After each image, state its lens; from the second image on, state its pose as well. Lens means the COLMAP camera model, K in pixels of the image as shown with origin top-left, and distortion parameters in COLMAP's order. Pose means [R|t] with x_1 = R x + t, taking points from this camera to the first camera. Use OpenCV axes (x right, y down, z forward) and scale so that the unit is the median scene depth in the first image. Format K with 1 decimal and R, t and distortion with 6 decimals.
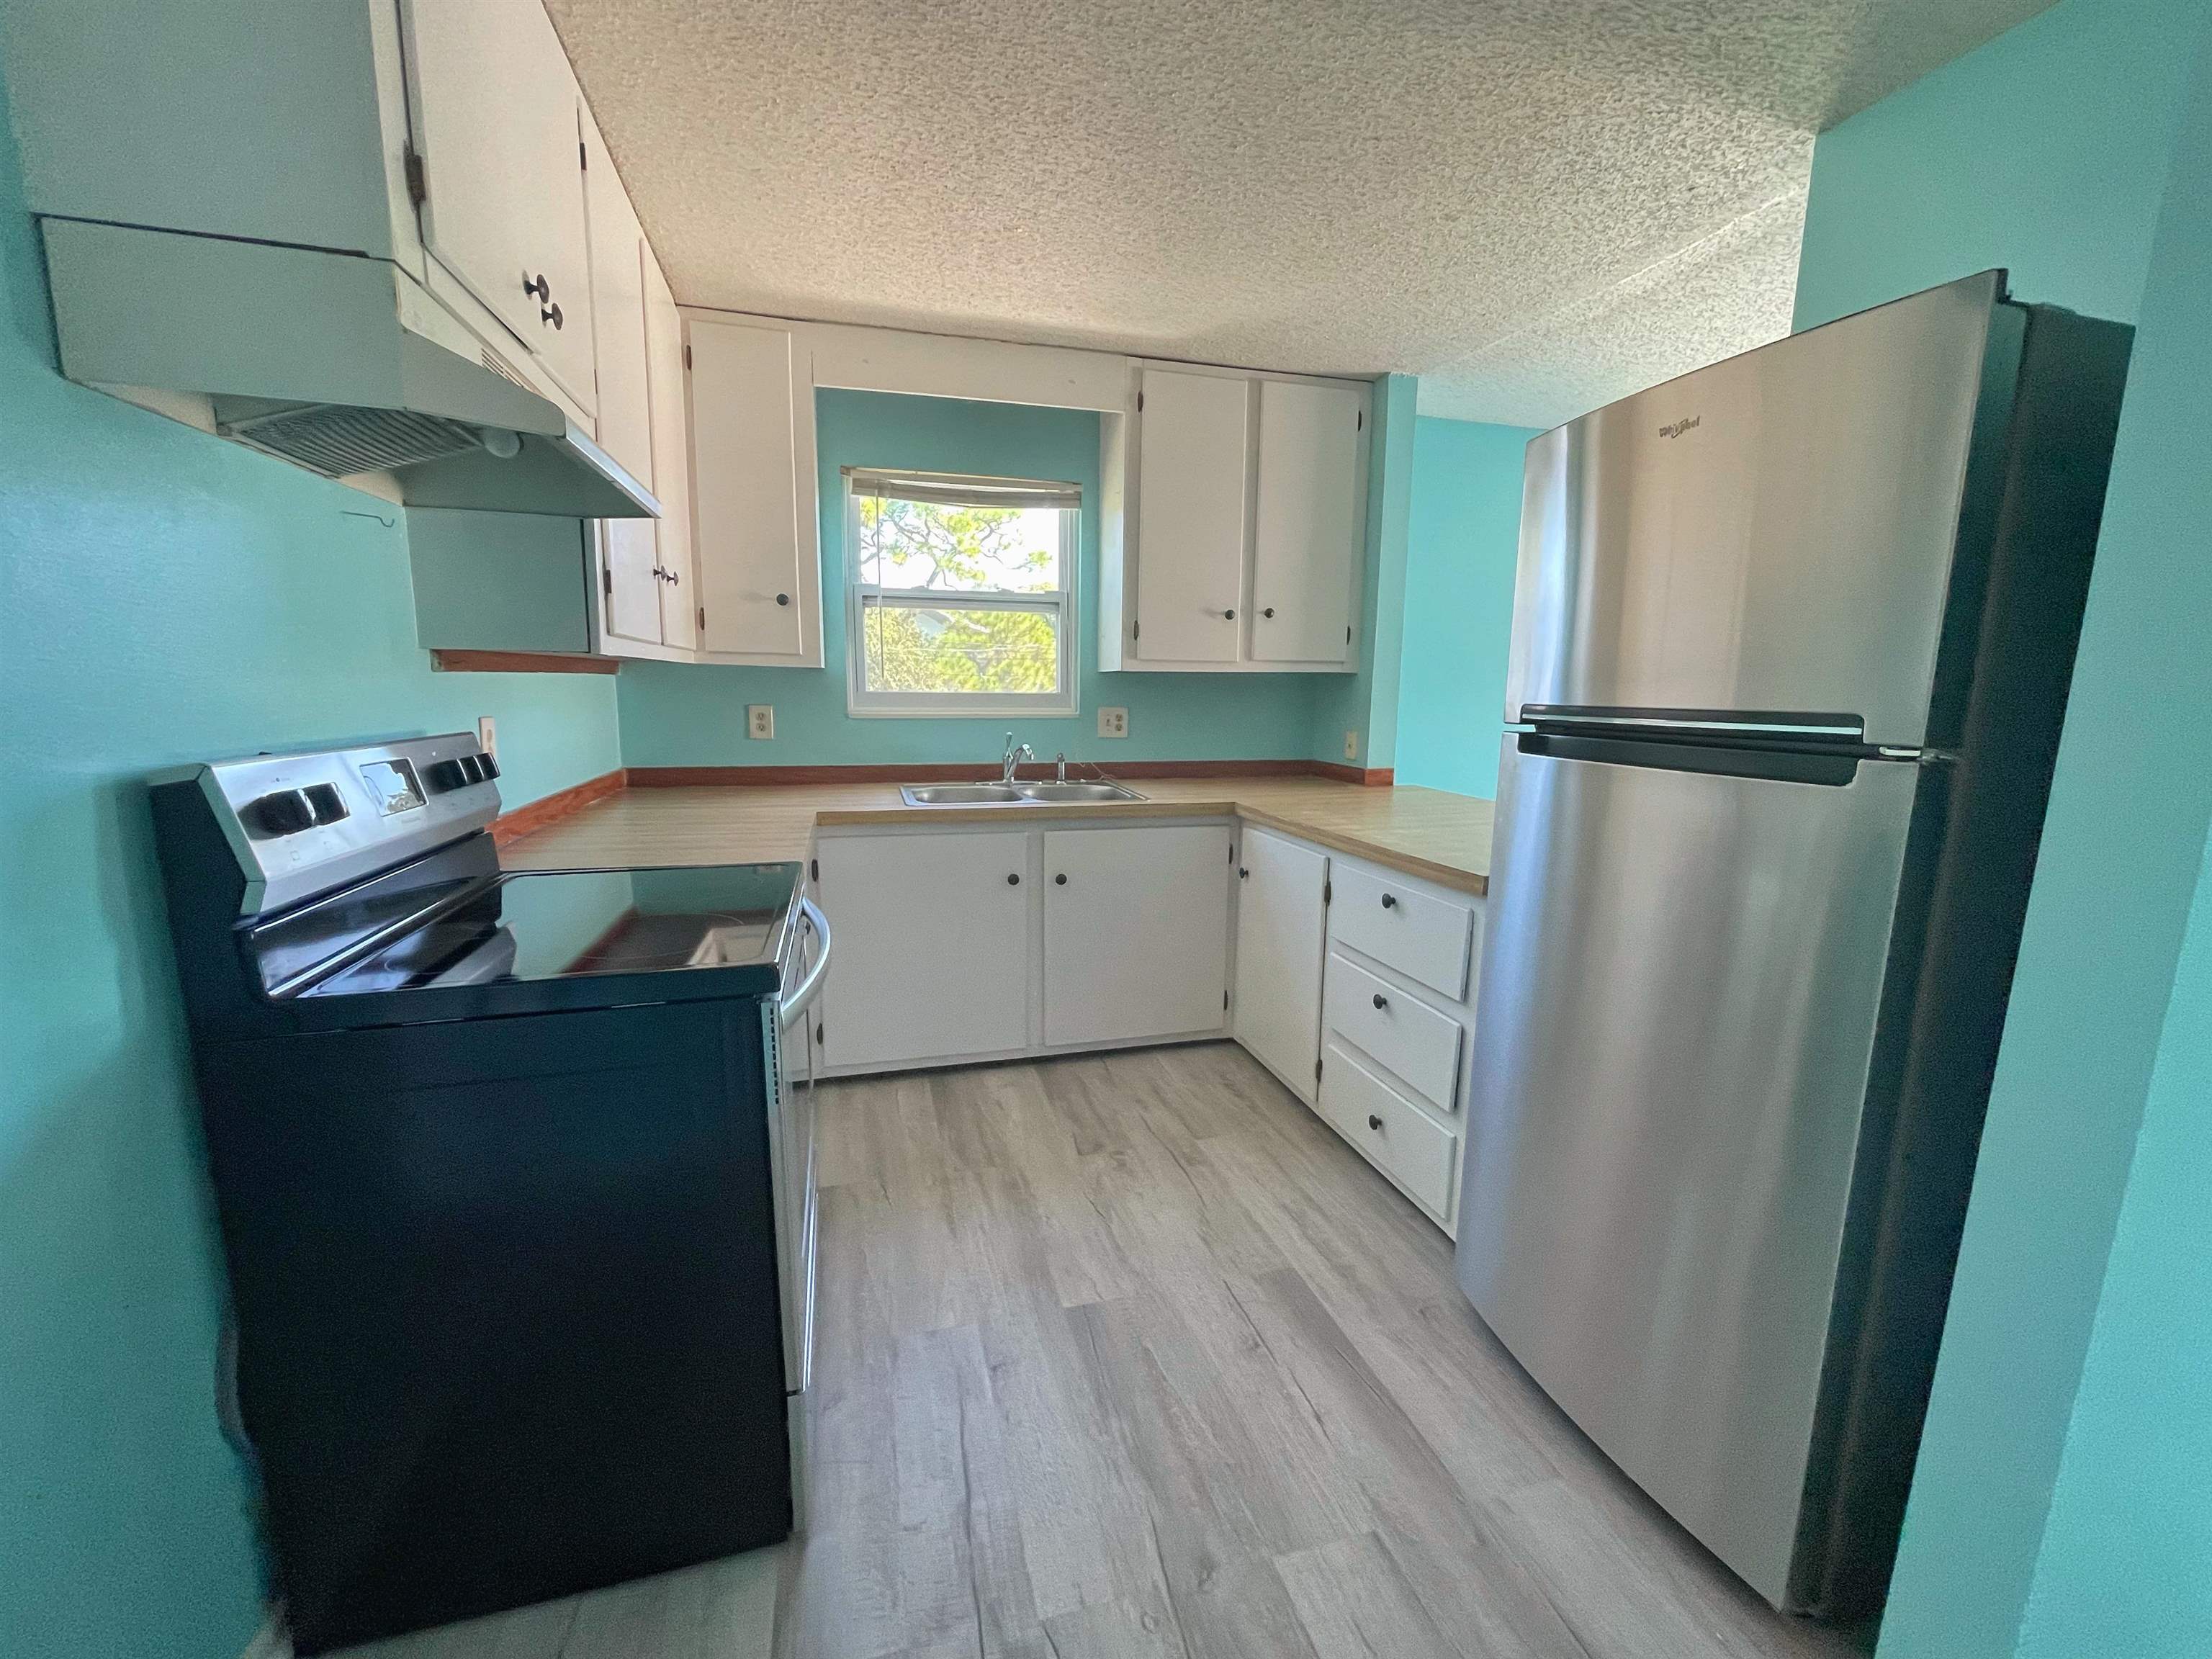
lens RADIAL K [[896.8, 0, 1095.9], [0, 896.8, 830.1], [0, 0, 1]] dist [0.007910, -0.000271]
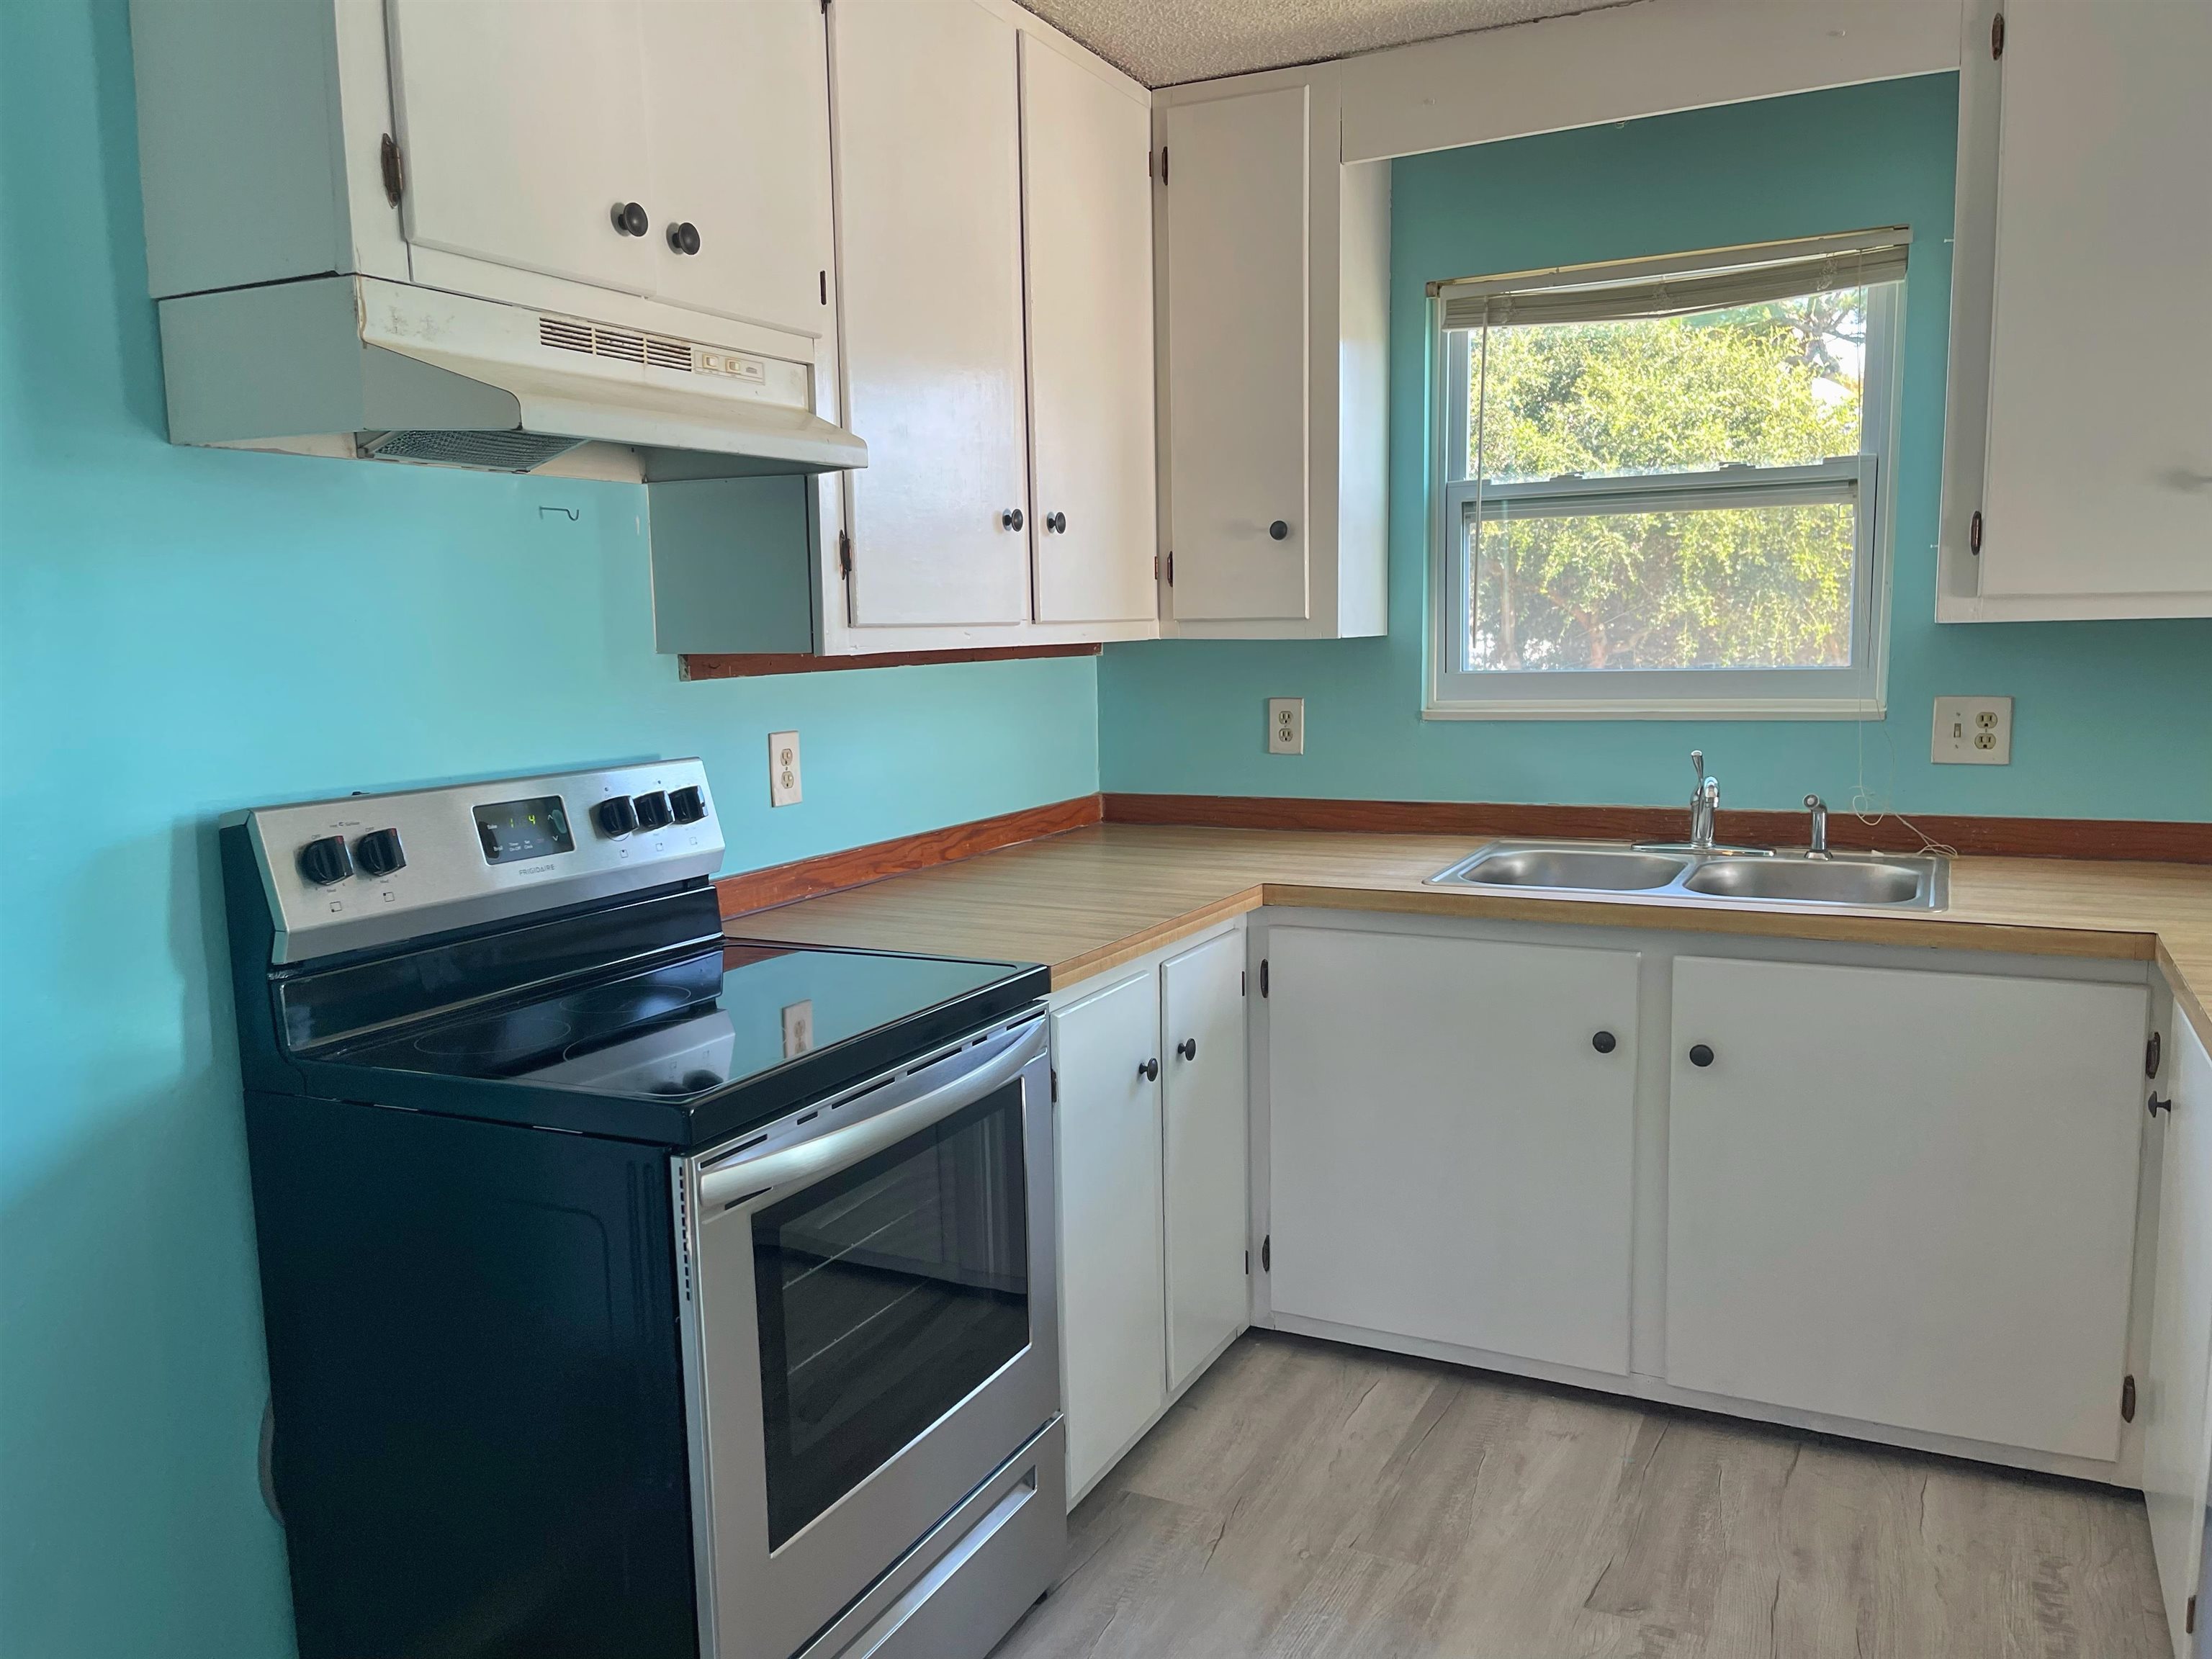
lens RADIAL K [[1669.7, 0, 1100.5], [0, 1669.7, 860.0], [0, 0, 1]] dist [0.035962, -0.008164]
pose [[0.744061, 0.065813, -0.664862, 0.308326], [-0.076394, 0.996990, 0.013195, -0.037049], [0.663729, 0.040973, 0.746850, 0.079522]]
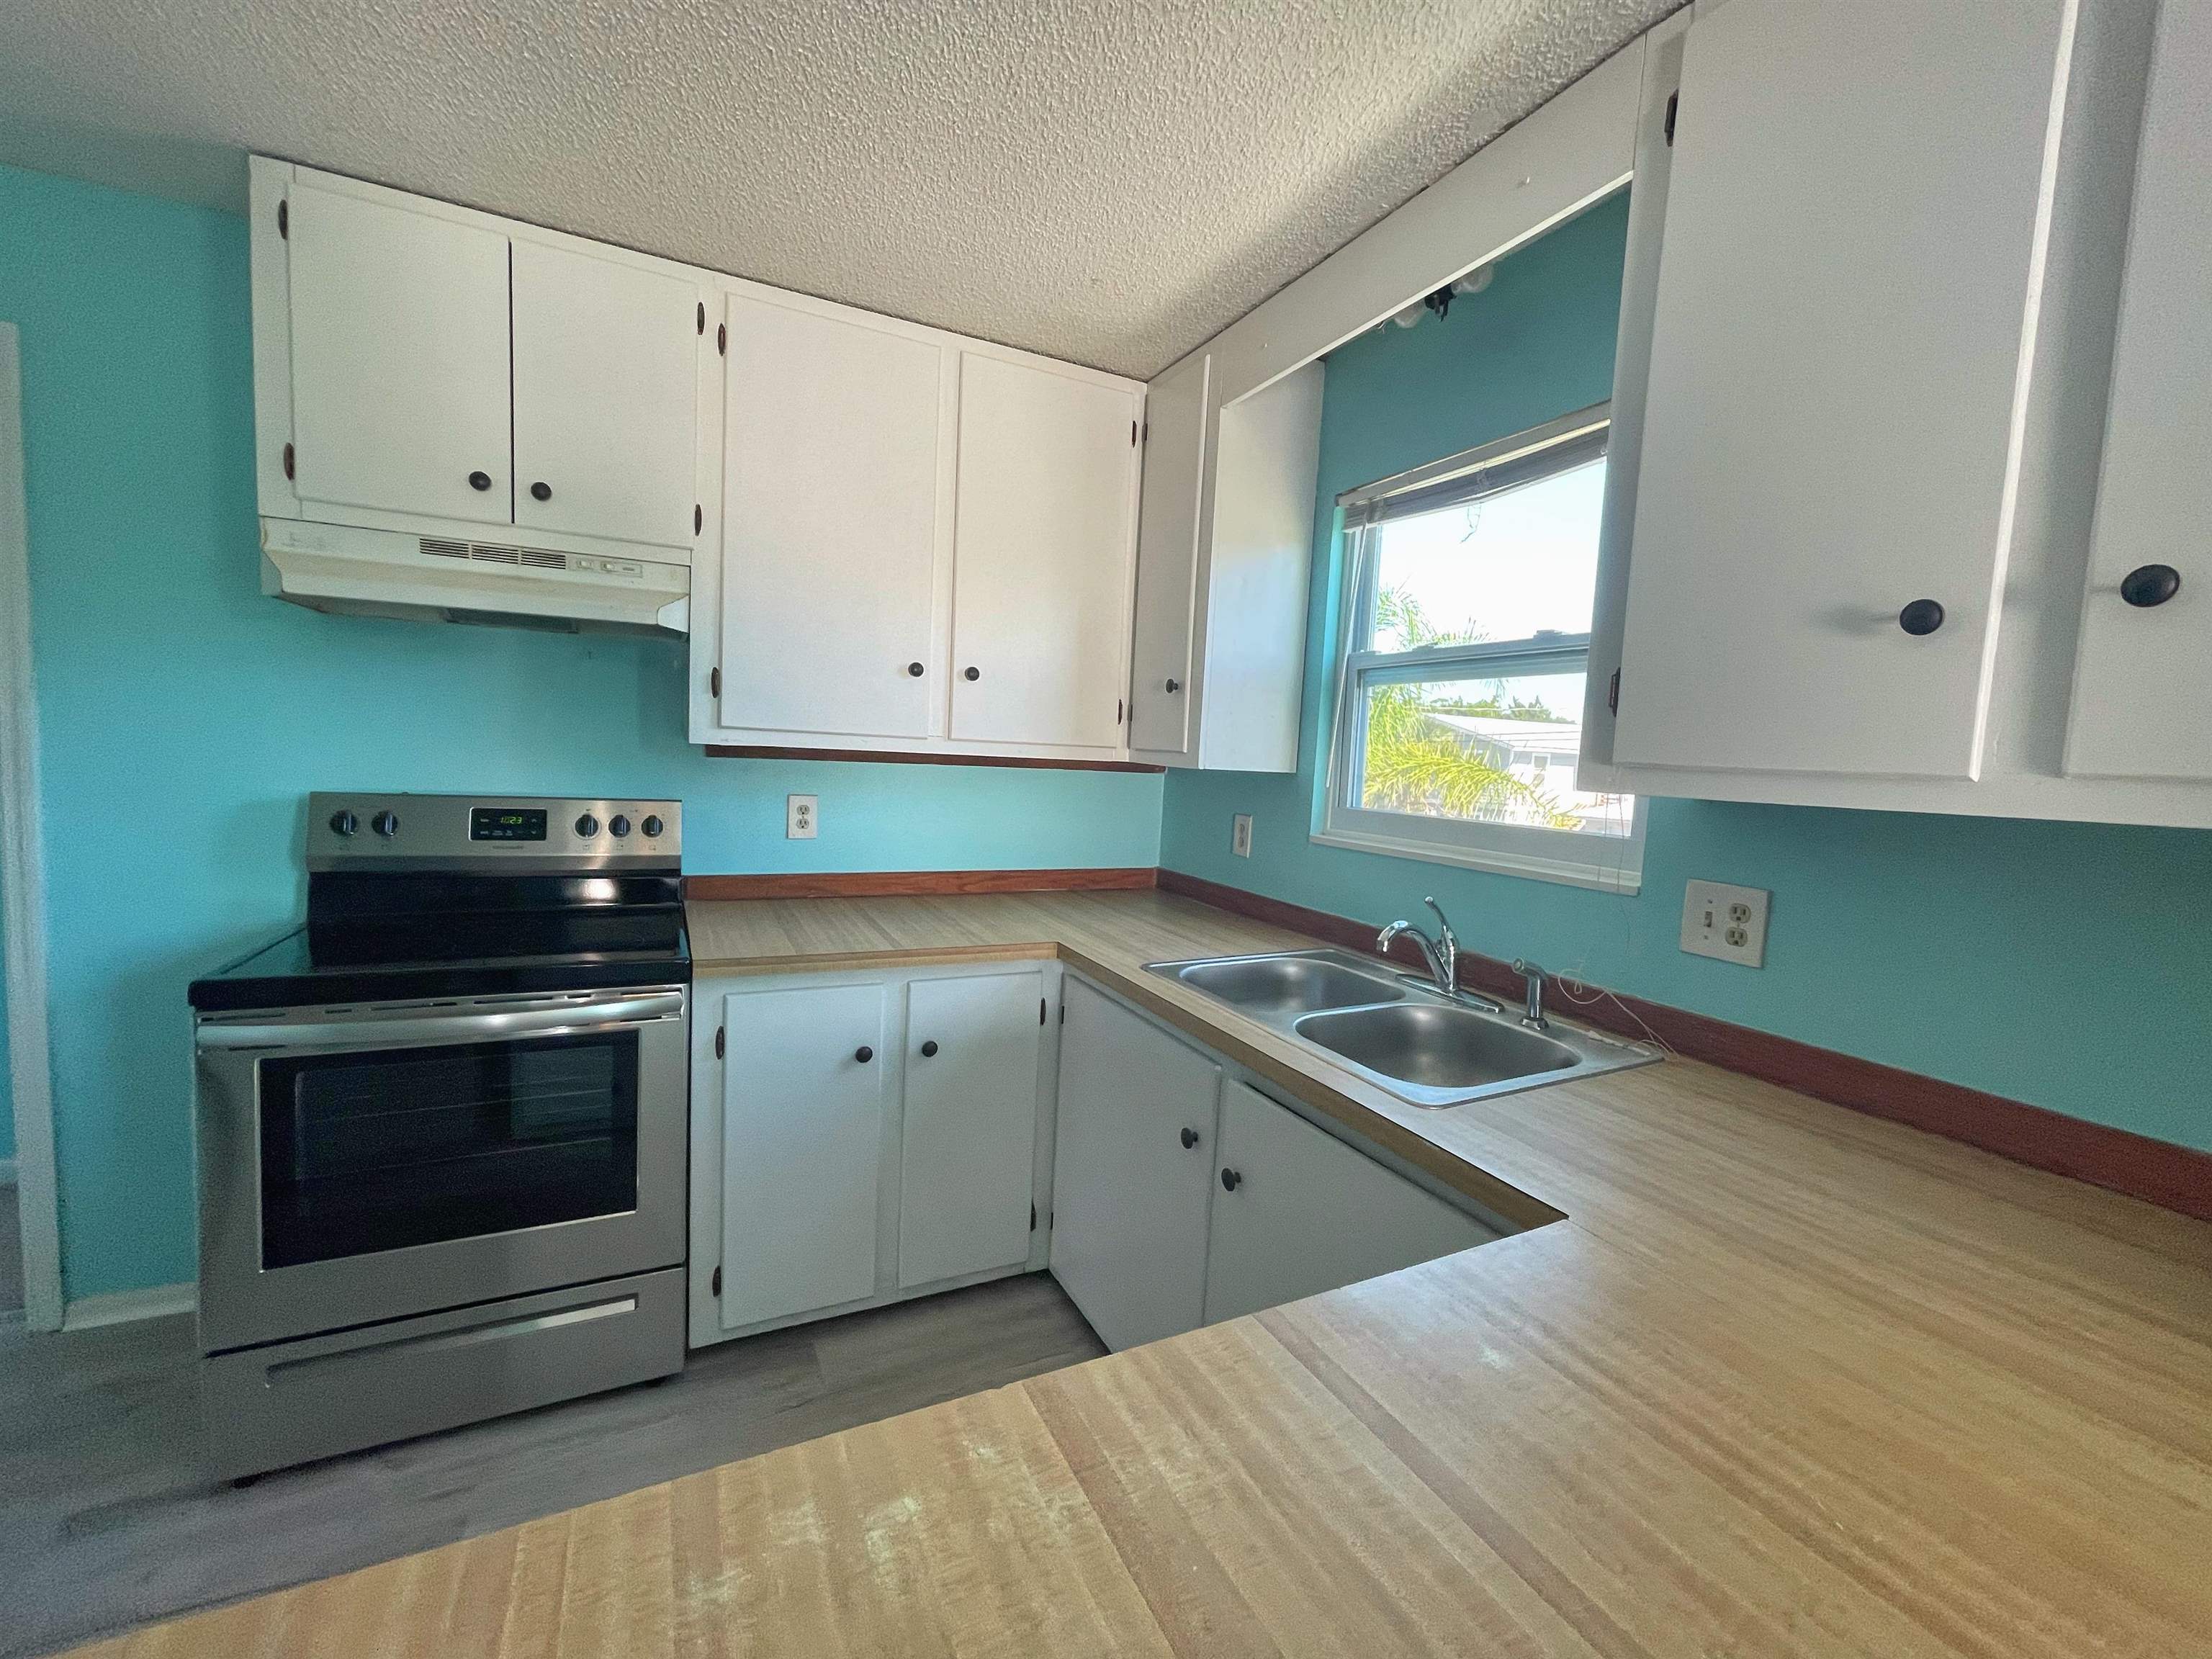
lens RADIAL K [[896.8, 0, 1097.4], [0, 896.8, 831.7], [0, 0, 1]] dist [0.007910, -0.000271]
pose [[0.189142, 0.084570, -0.978301, 0.416922], [-0.203153, 0.978100, 0.045275, -0.141223], [0.960705, 0.190181, 0.202180, 0.749362]]
